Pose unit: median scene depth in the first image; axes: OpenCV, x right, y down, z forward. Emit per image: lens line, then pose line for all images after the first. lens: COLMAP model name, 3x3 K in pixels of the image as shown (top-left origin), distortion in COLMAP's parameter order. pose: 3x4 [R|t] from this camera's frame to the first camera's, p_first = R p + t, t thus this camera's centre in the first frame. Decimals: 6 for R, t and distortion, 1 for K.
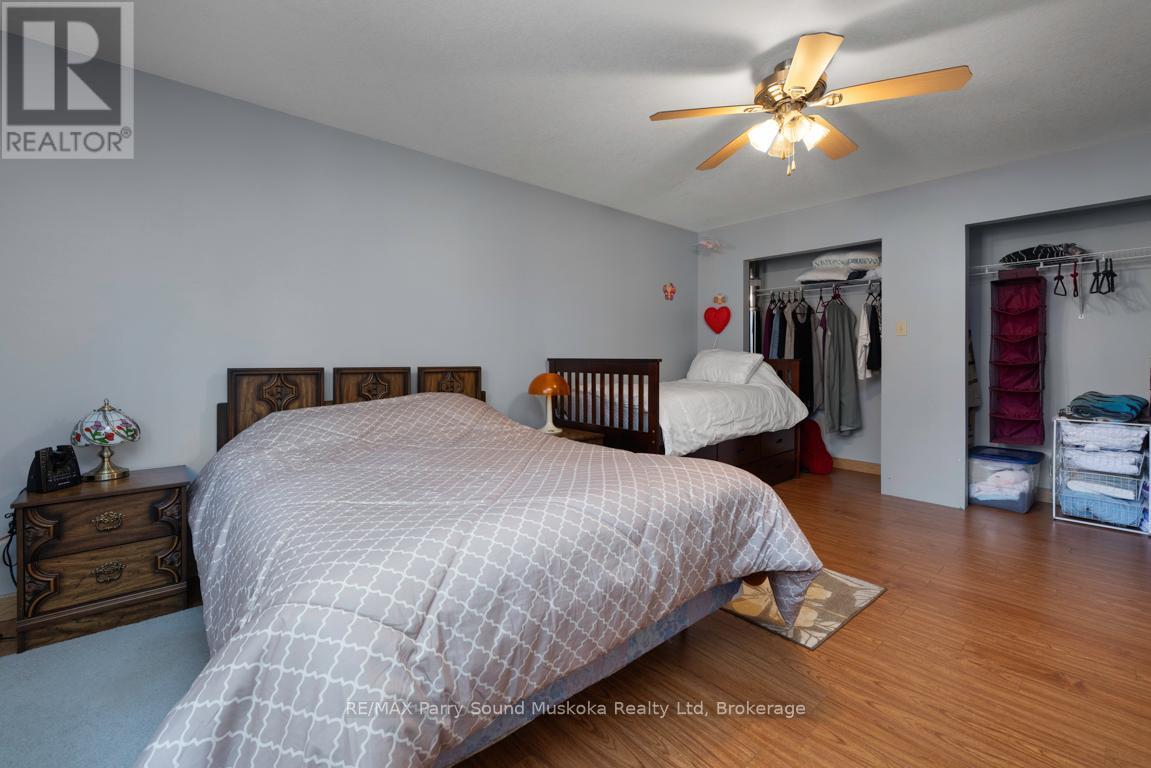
lens RADIAL K [[490.3, 0, 572.7], [0, 490.3, 357.6], [0, 0, 1]] dist [-0.013879, -0.000090]
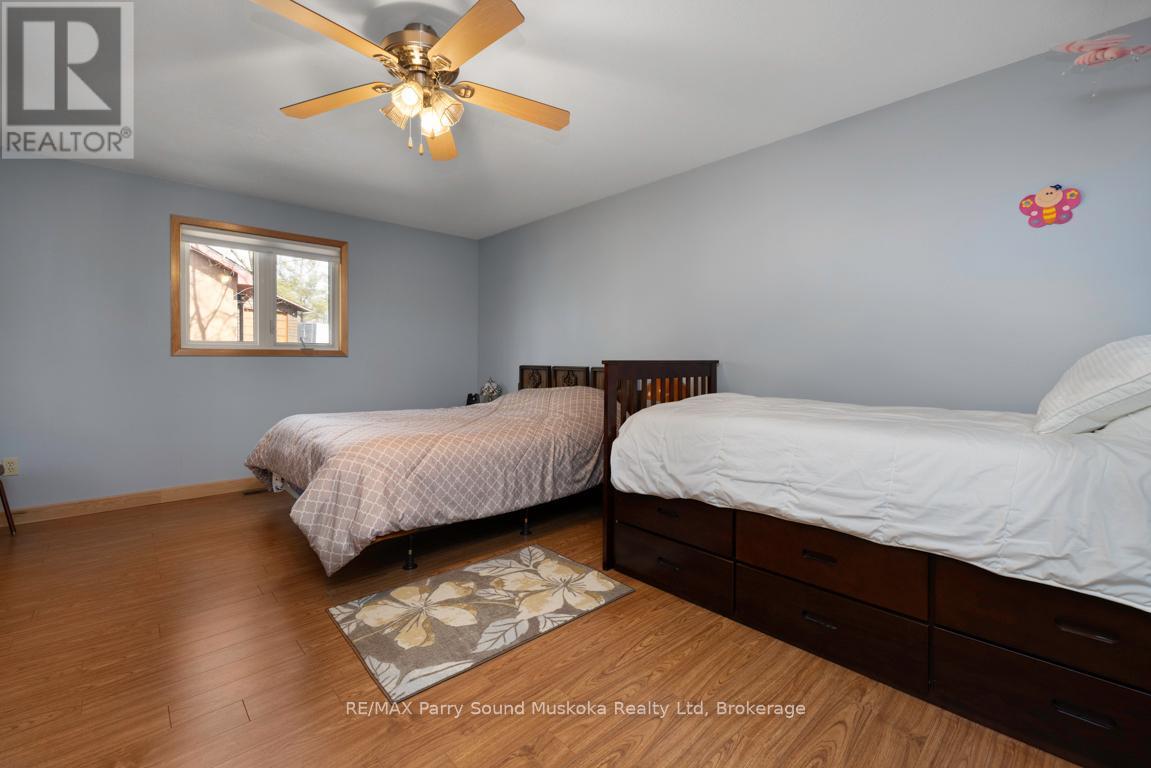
lens RADIAL K [[490.3, 0, 572.7], [0, 490.3, 357.6], [0, 0, 1]] dist [-0.013879, -0.000090]
pose [[0.029359, -0.006169, -0.999550, 1.331239], [-0.000527, 0.999981, -0.006188, 0.005742], [0.999569, 0.000708, 0.029355, 1.235031]]
